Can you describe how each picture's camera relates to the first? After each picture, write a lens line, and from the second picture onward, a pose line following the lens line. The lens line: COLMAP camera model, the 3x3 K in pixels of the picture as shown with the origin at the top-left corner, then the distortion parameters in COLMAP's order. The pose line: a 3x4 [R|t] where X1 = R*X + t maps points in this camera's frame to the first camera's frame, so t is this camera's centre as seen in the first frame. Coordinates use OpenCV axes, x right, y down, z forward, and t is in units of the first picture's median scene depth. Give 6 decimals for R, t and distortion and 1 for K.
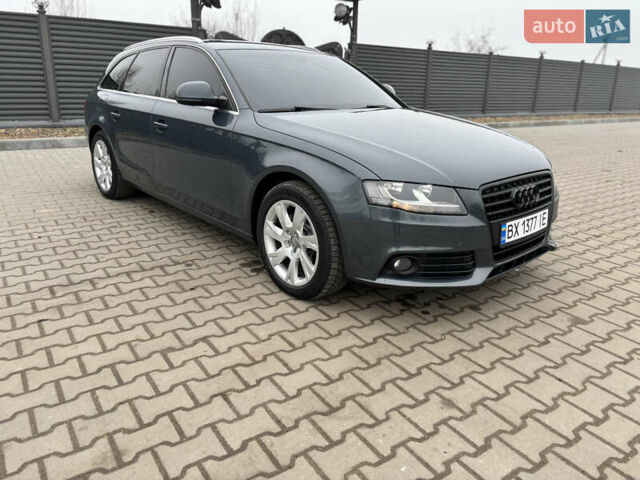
lens RADIAL K [[481.8, 0, 323.7], [0, 481.8, 240.2], [0, 0, 1]] dist [0.032323, -0.021342]
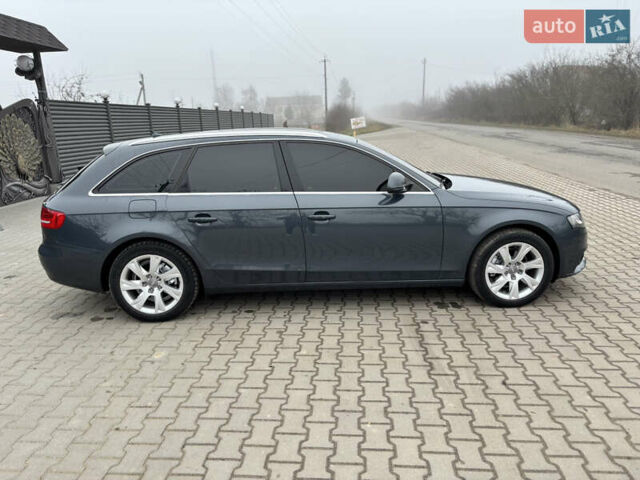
lens RADIAL K [[481.8, 0, 319.6], [0, 481.8, 234.3], [0, 0, 1]] dist [0.032323, -0.021342]
pose [[0.630451, -0.222358, 0.743699, -1.531803], [0.280231, 0.958677, 0.049075, -0.344314], [-0.723879, 0.177468, 0.666711, 0.421002]]
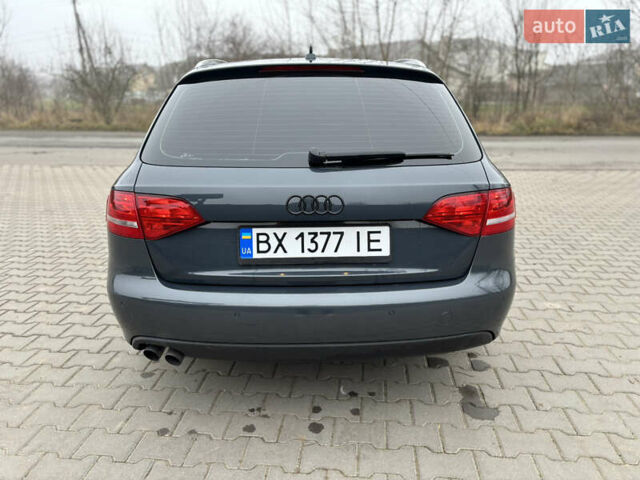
lens RADIAL K [[518.3, 0, 322.8], [0, 518.3, 240.1], [0, 0, 1]] dist [-0.002327, -0.002343]
pose [[0.760361, 0.117813, -0.638726, 0.907017], [-0.172457, 0.984733, -0.023664, -0.019101], [0.626186, 0.128145, 0.769071, 0.483934]]
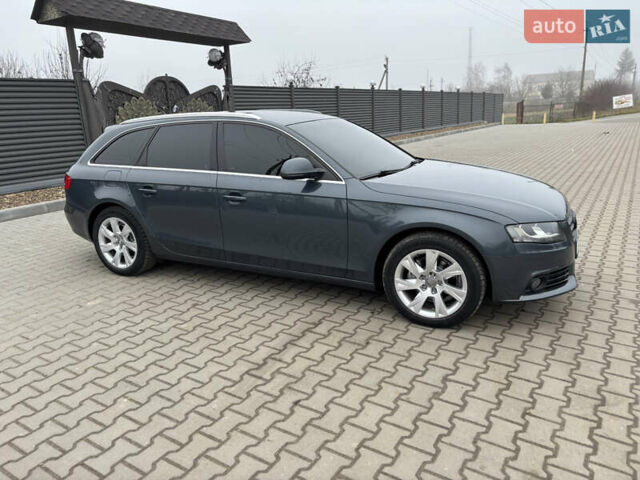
lens RADIAL K [[481.8, 0, 322.9], [0, 481.8, 228.7], [0, 0, 1]] dist [0.032323, -0.021342]
pose [[0.922735, -0.147648, 0.356033, -0.770409], [0.171817, 0.984432, -0.037054, -0.144849], [-0.345019, 0.095363, 0.933739, -0.038124]]
